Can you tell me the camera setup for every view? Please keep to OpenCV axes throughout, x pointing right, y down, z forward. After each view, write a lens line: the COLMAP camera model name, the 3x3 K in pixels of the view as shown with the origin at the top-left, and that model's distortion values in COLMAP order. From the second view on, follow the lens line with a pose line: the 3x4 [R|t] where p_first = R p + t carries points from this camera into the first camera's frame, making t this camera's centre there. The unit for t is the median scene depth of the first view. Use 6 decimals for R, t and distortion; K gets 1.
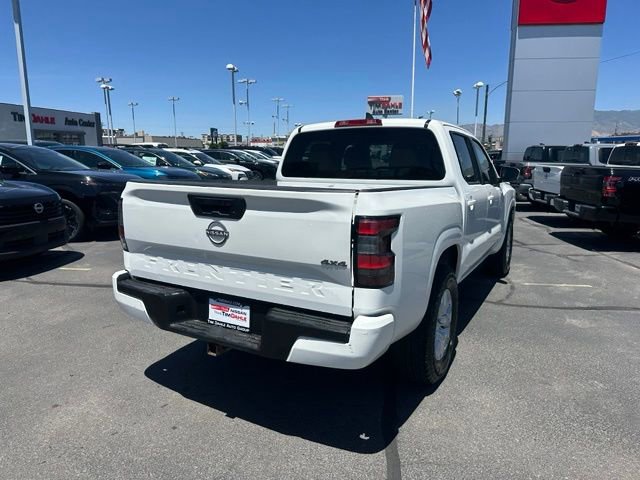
lens RADIAL K [[447.3, 0, 317.0], [0, 447.3, 238.1], [0, 0, 1]] dist [0.062679, -0.076660]
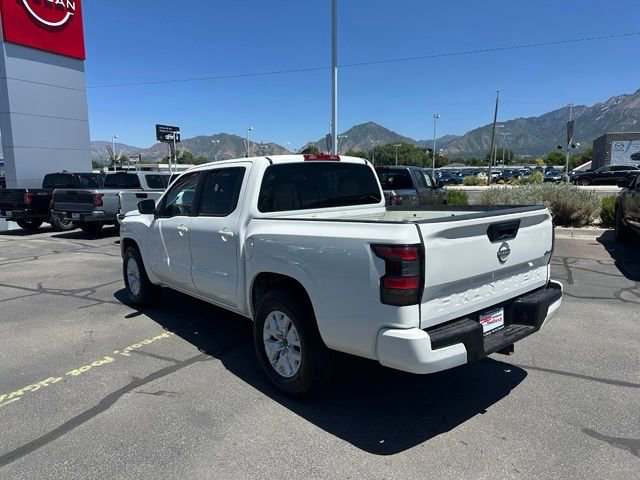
lens RADIAL K [[447.3, 0, 314.1], [0, 447.3, 239.9], [0, 0, 1]] dist [0.062679, -0.076660]
pose [[0.361185, -0.141419, 0.921708, -0.935865], [0.187084, 0.979326, 0.076948, -0.143881], [-0.913534, 0.144644, 0.380175, 0.616408]]
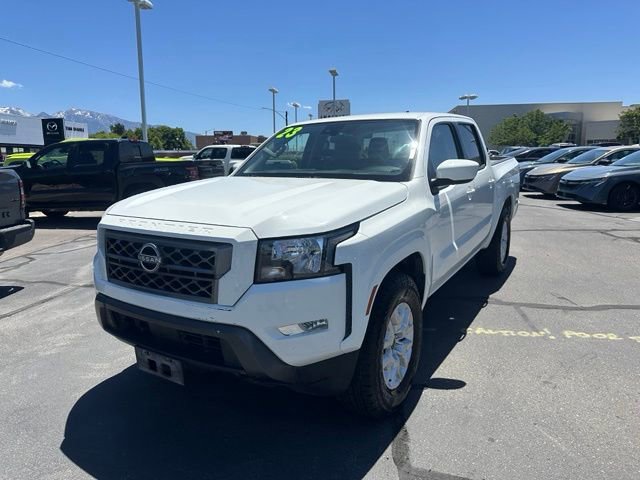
lens RADIAL K [[447.3, 0, 318.2], [0, 447.3, 240.6], [0, 0, 1]] dist [0.062679, -0.076660]
pose [[-0.999388, 0.005300, 0.034575, 0.328285], [0.017441, 0.932315, 0.361226, -0.406336], [-0.030320, 0.361608, -0.931837, 2.339337]]
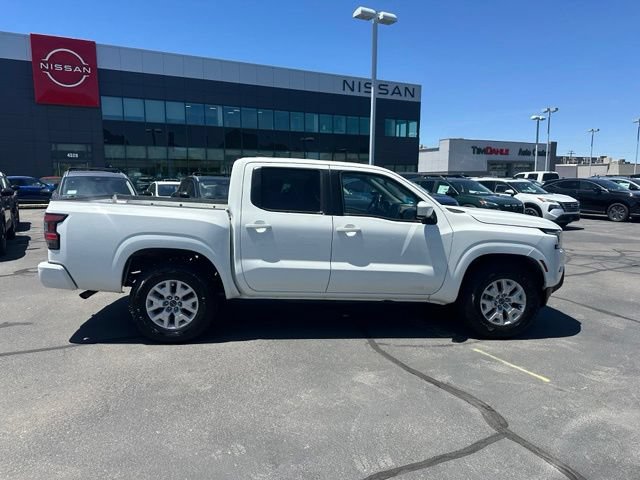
lens RADIAL K [[447.3, 0, 314.3], [0, 447.3, 240.9], [0, 0, 1]] dist [0.062679, -0.076660]
pose [[0.565590, 0.114400, -0.816713, 1.326102], [-0.159233, 0.986845, 0.027958, -0.092020], [0.809168, 0.114235, 0.576366, 0.421812]]
